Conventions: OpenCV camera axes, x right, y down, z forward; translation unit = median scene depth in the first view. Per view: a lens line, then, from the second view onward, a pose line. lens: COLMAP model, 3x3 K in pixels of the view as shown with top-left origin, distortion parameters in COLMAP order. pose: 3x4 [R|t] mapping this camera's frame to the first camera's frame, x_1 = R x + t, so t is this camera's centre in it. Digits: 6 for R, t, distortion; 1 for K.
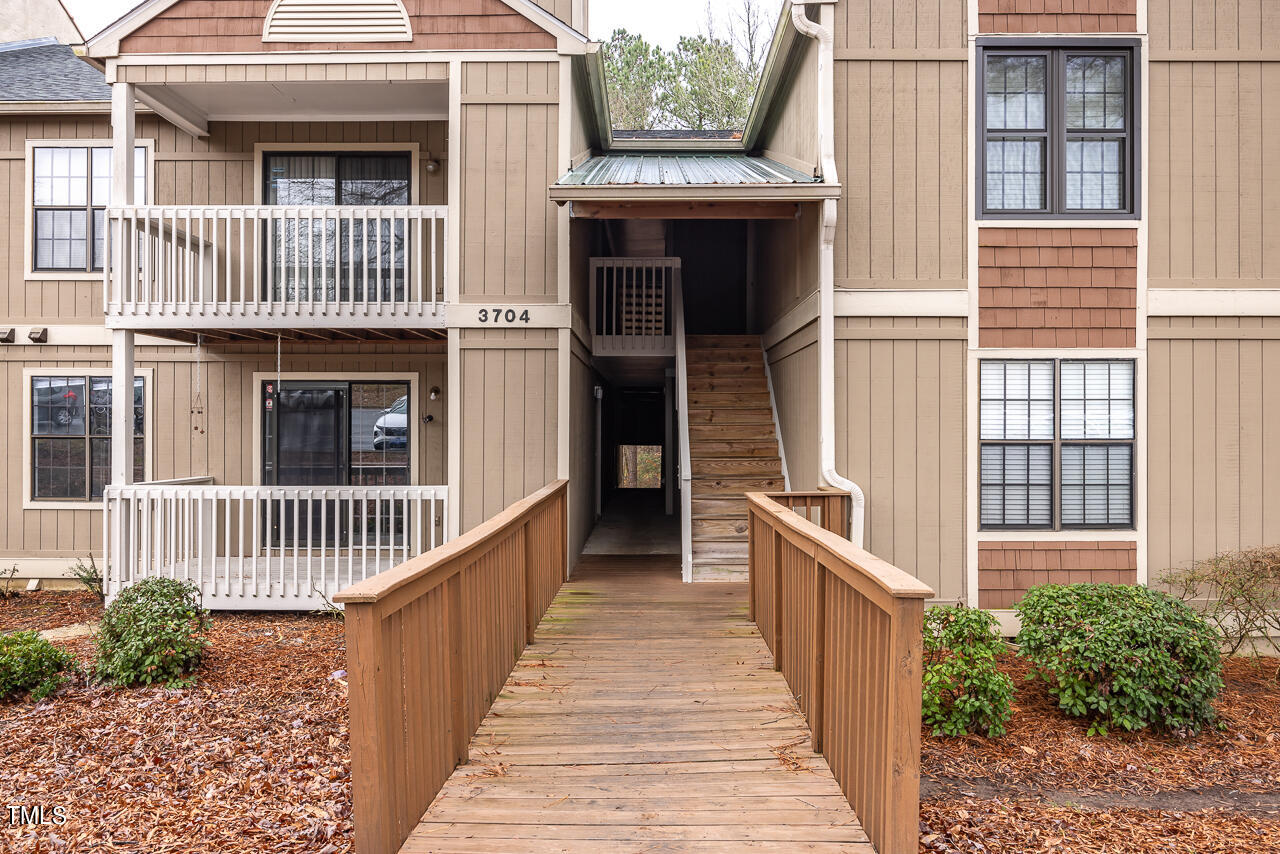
lens RADIAL K [[941.5, 0, 640.9], [0, 941.5, 421.2], [0, 0, 1]] dist [-0.007540, 0.005053]
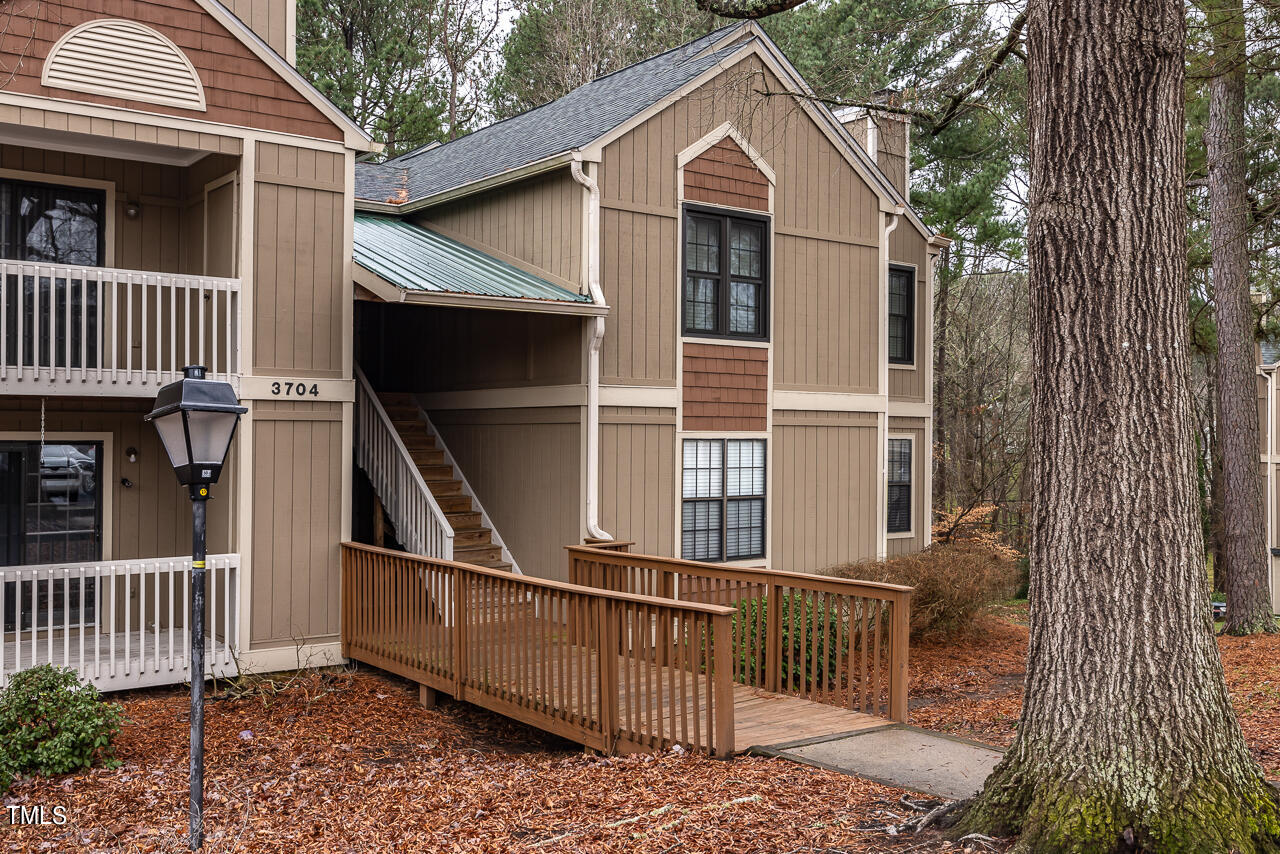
lens RADIAL K [[1271.6, 0, 640.6], [0, 1271.6, 426.9], [0, 0, 1]] dist [0.001840, 0.000000]
pose [[0.783717, 0.006493, 0.621084, -0.811591], [-0.006225, 0.999977, -0.002598, -0.076800], [-0.621086, -0.001830, 0.783740, -0.394069]]
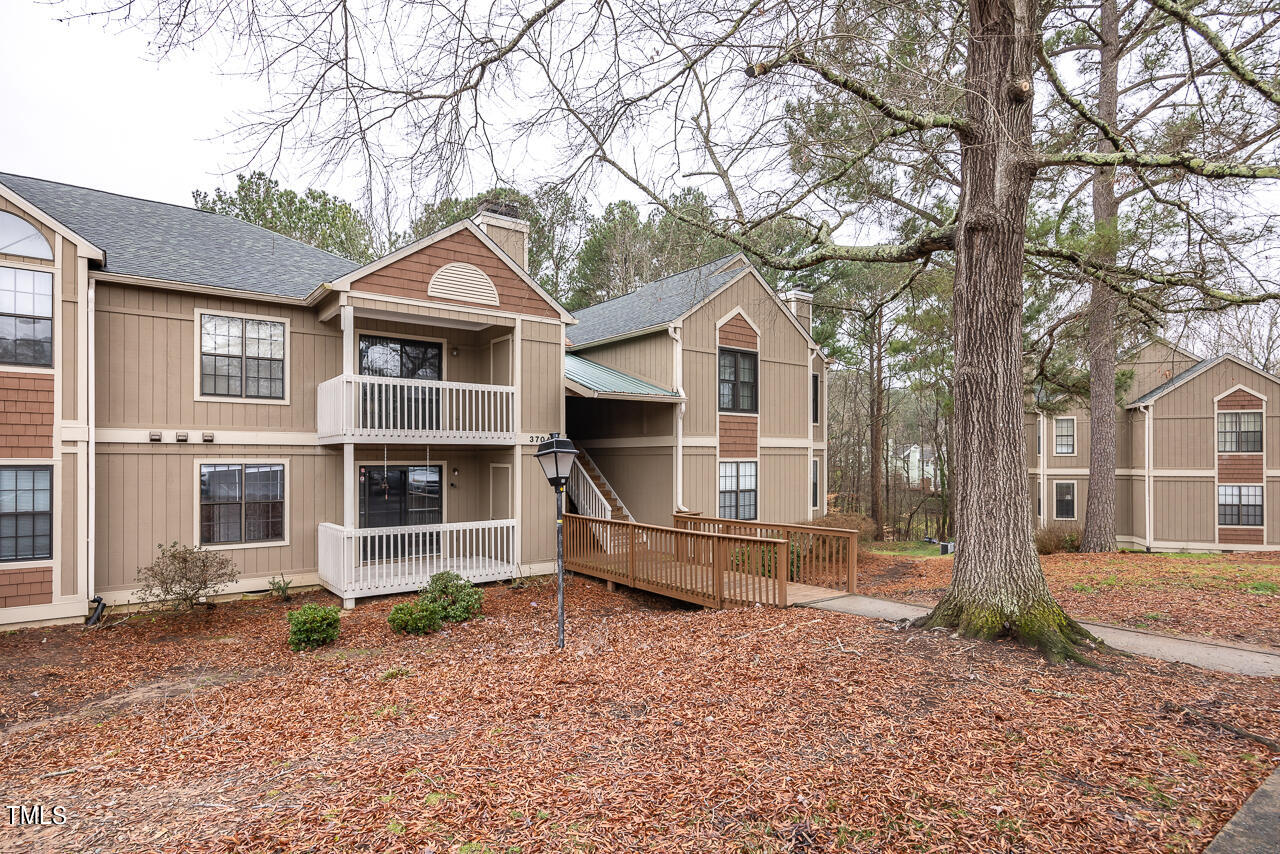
lens RADIAL K [[688.3, 0, 633.4], [0, 688.3, 456.9], [0, 0, 1]] dist [-0.004877, -0.001254]
pose [[0.779214, -0.002635, 0.626752, -1.089124], [0.001216, 0.999996, 0.002692, -0.084621], [-0.626756, -0.001335, 0.779214, -0.416635]]
